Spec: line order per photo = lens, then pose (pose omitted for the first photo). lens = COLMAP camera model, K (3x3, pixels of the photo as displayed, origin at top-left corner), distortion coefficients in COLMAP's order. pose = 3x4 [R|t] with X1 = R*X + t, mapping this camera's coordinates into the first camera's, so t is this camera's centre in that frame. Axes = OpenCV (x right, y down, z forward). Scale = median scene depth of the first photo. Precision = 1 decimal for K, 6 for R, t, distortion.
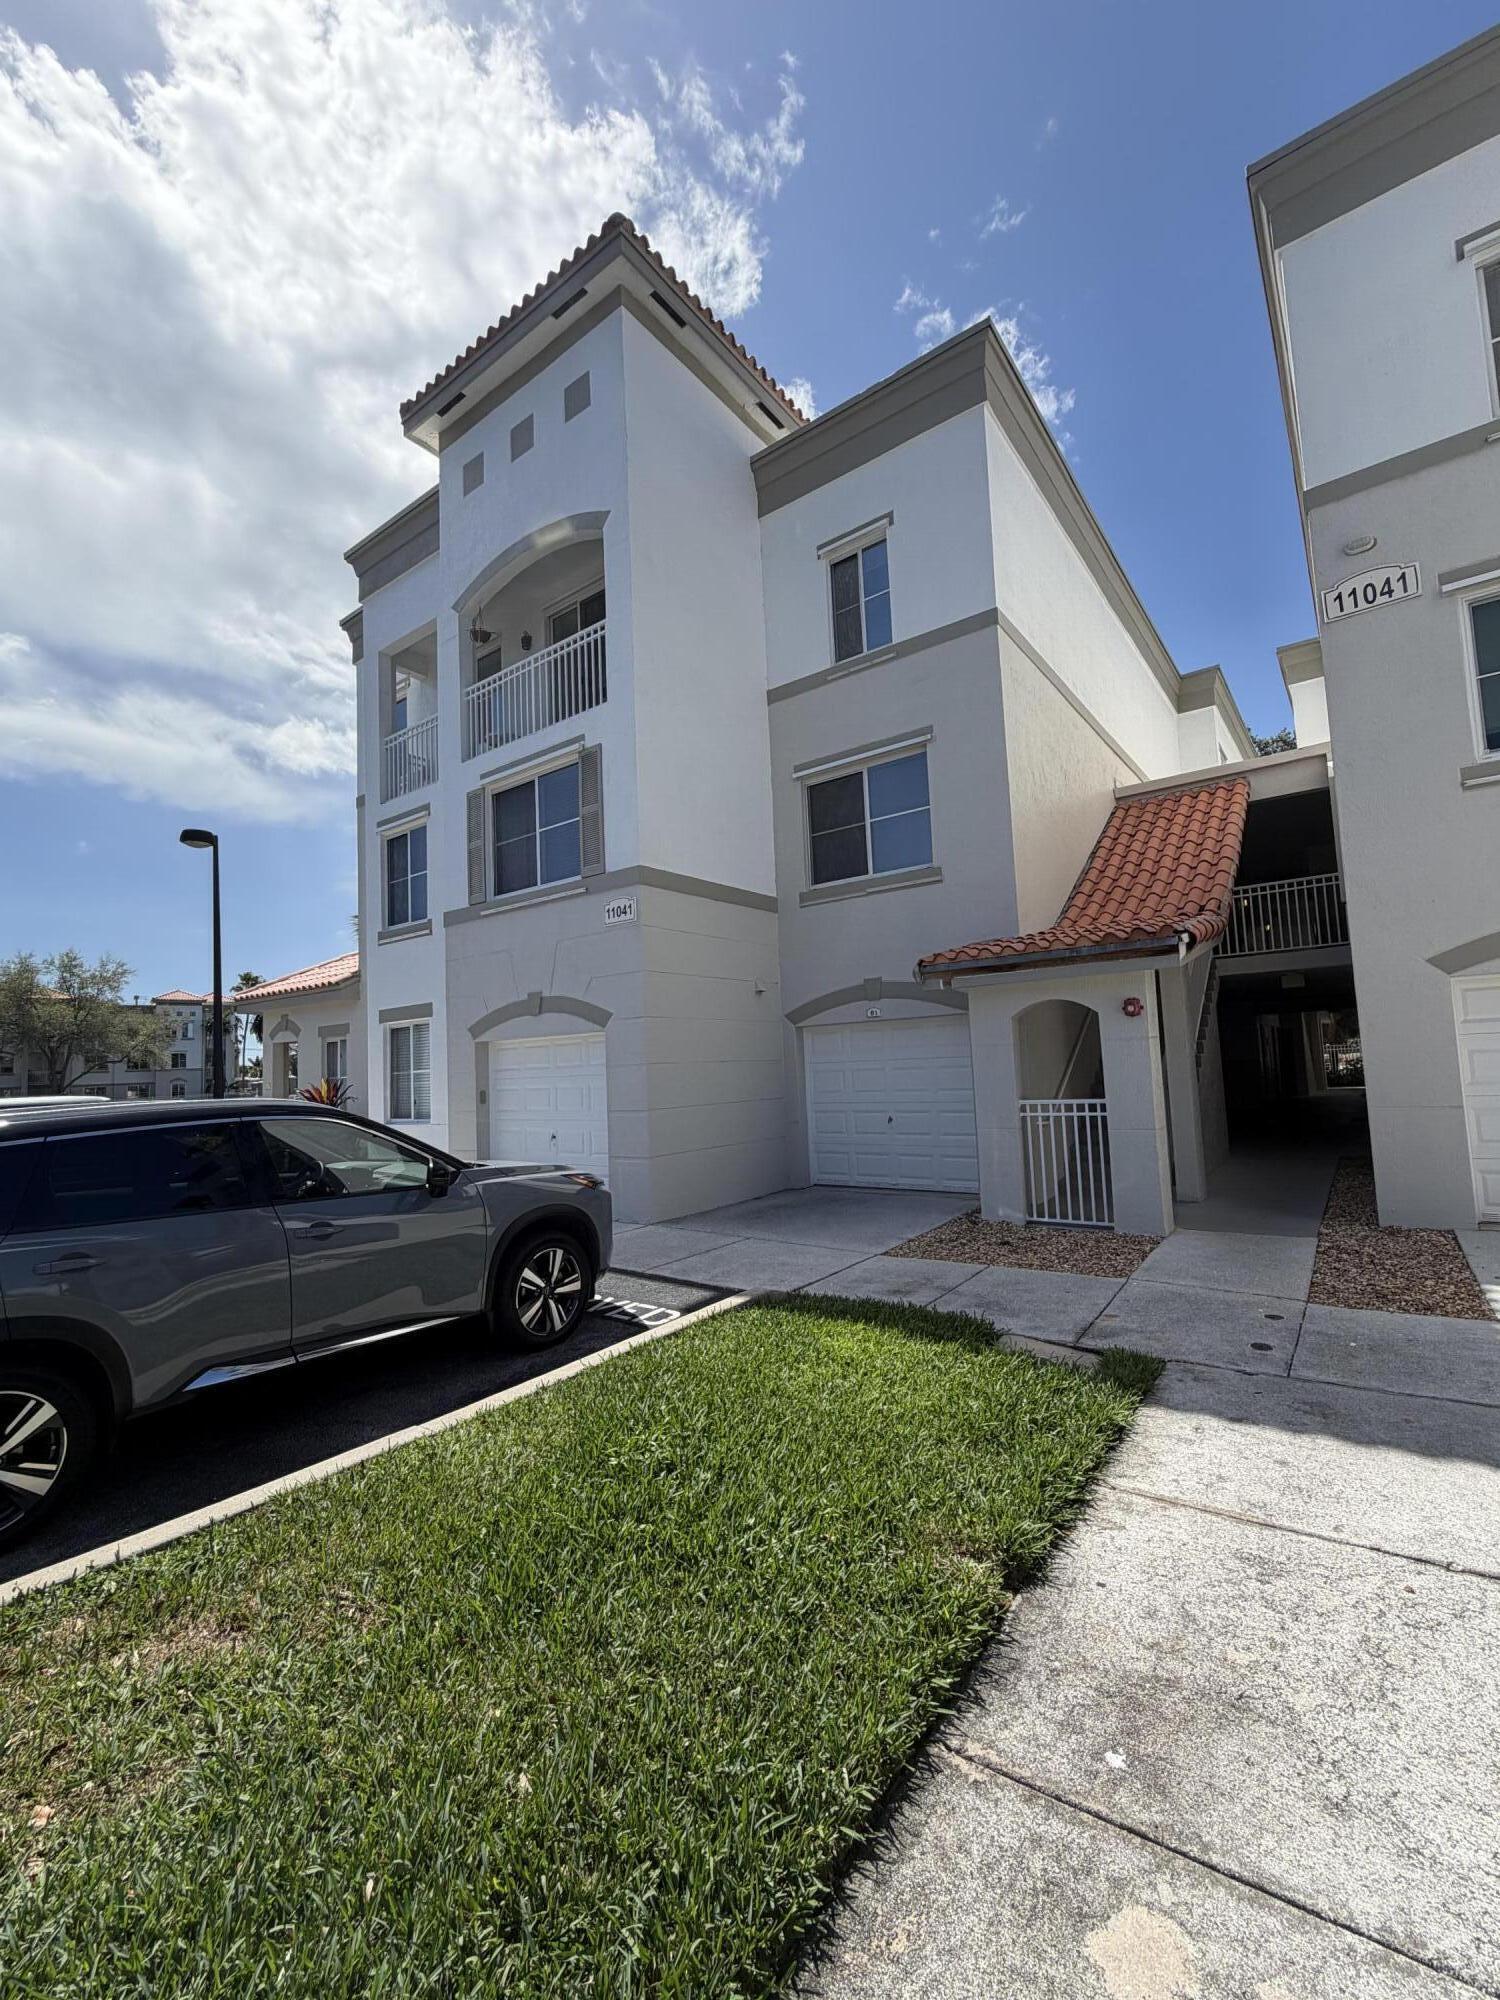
lens RADIAL K [[852.4, 0, 746.3], [0, 852.4, 1005.8], [0, 0, 1]] dist [-0.003001, -0.000221]
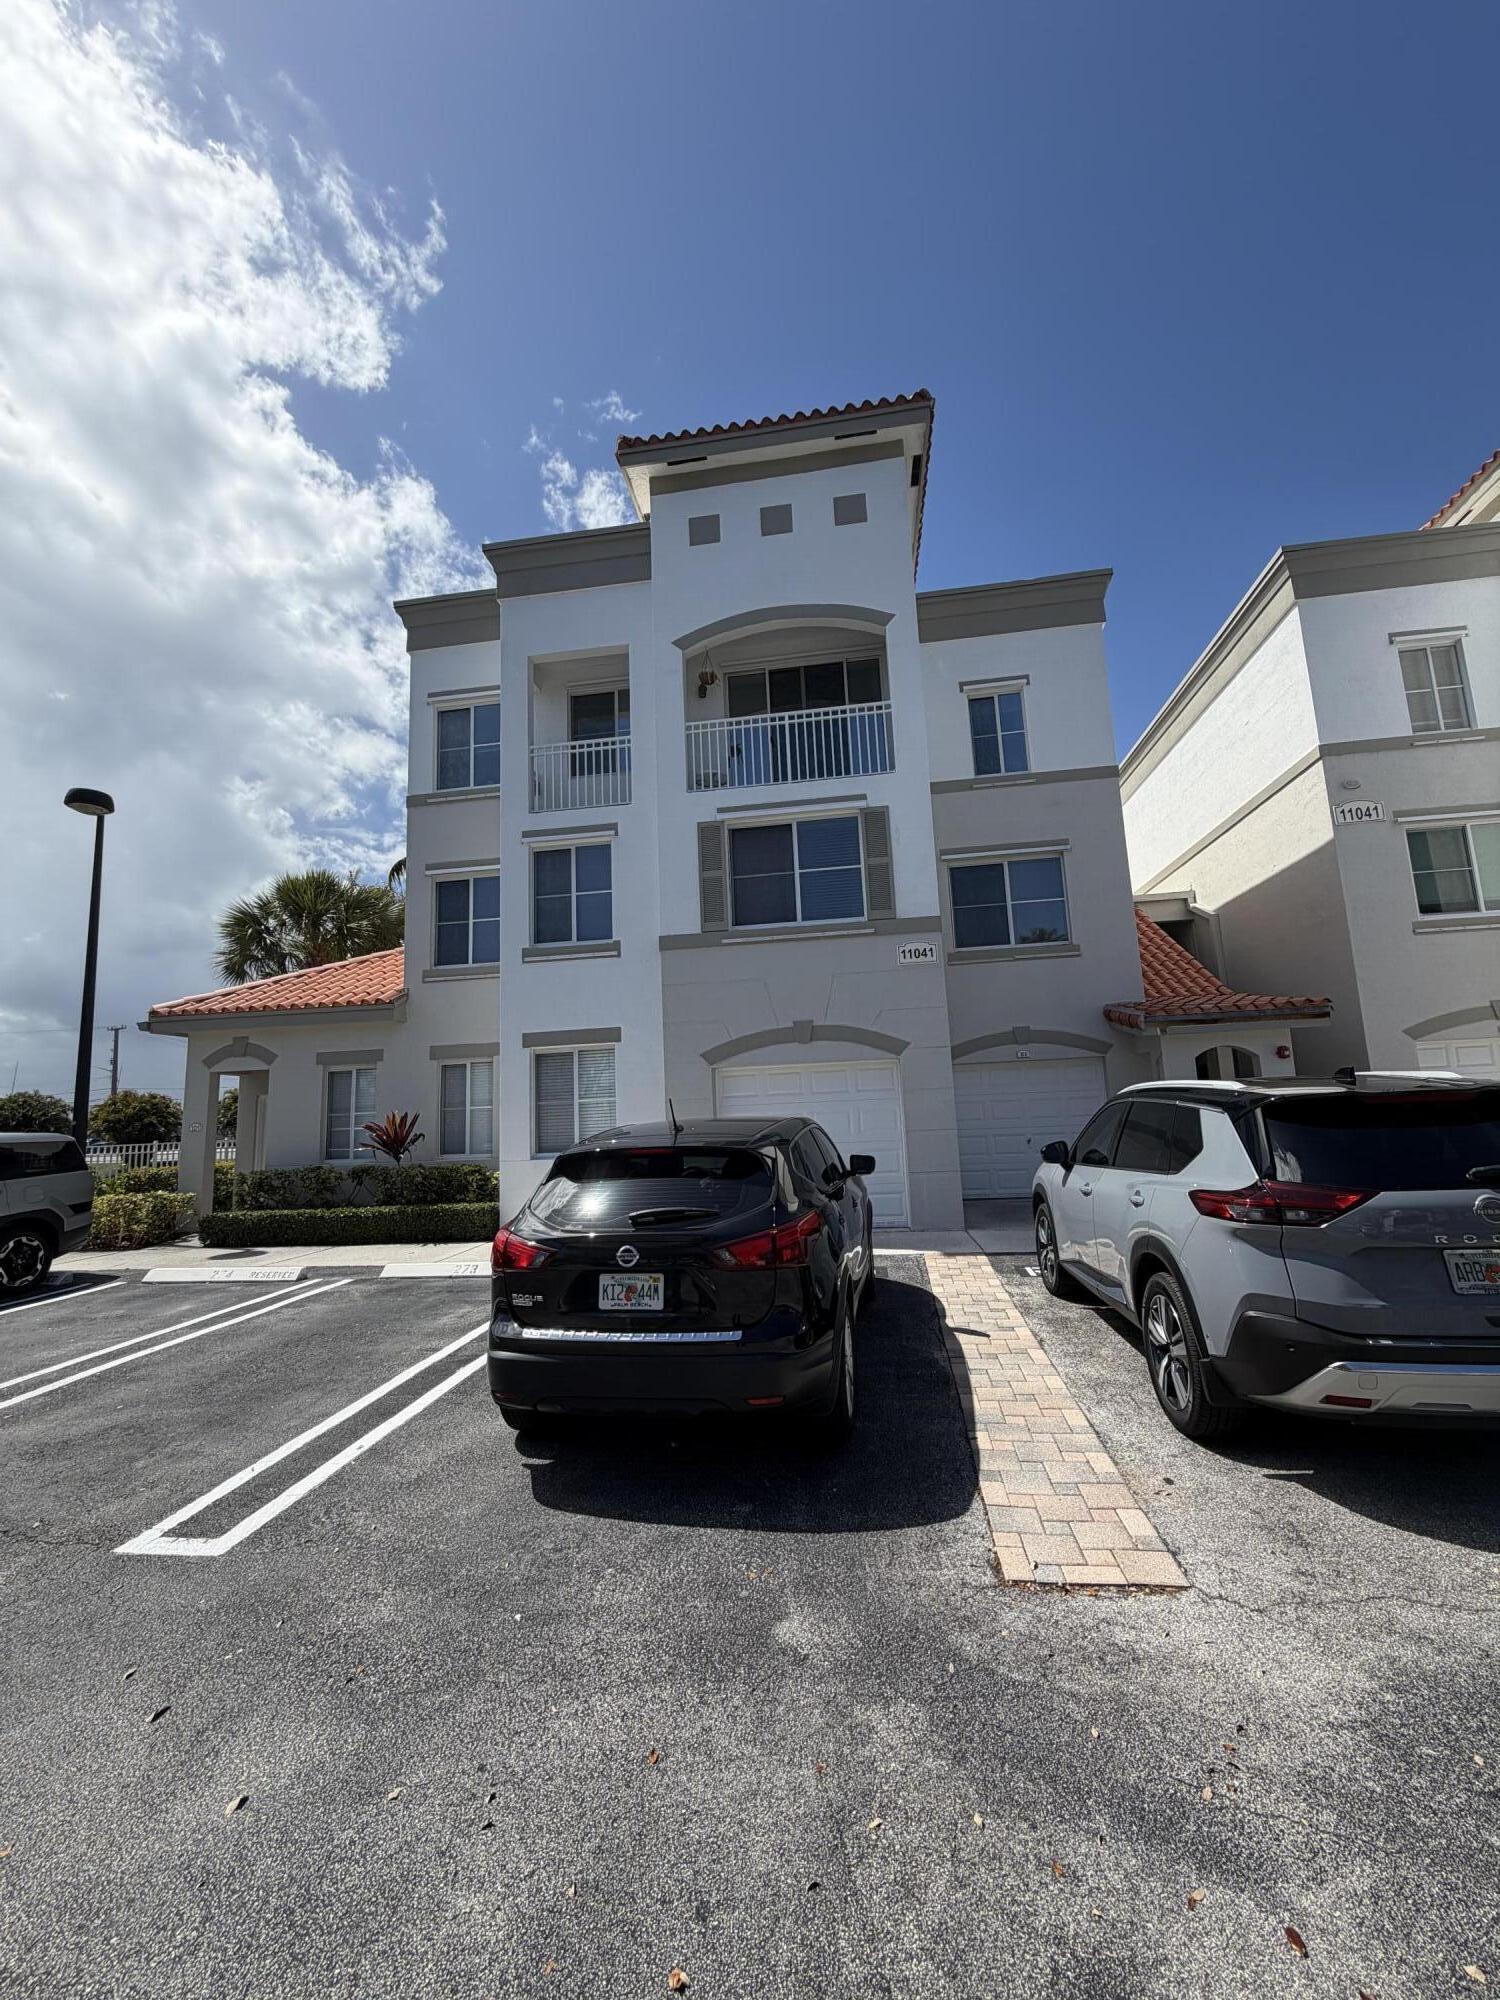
lens RADIAL K [[793.9, 0, 747.2], [0, 793.9, 996.2], [0, 0, 1]] dist [-0.003813, -0.000277]
pose [[0.875601, 0.076647, 0.476916, -0.745676], [-0.030802, 0.994181, -0.103228, 0.054490], [-0.482053, 0.075697, 0.872866, 0.168872]]
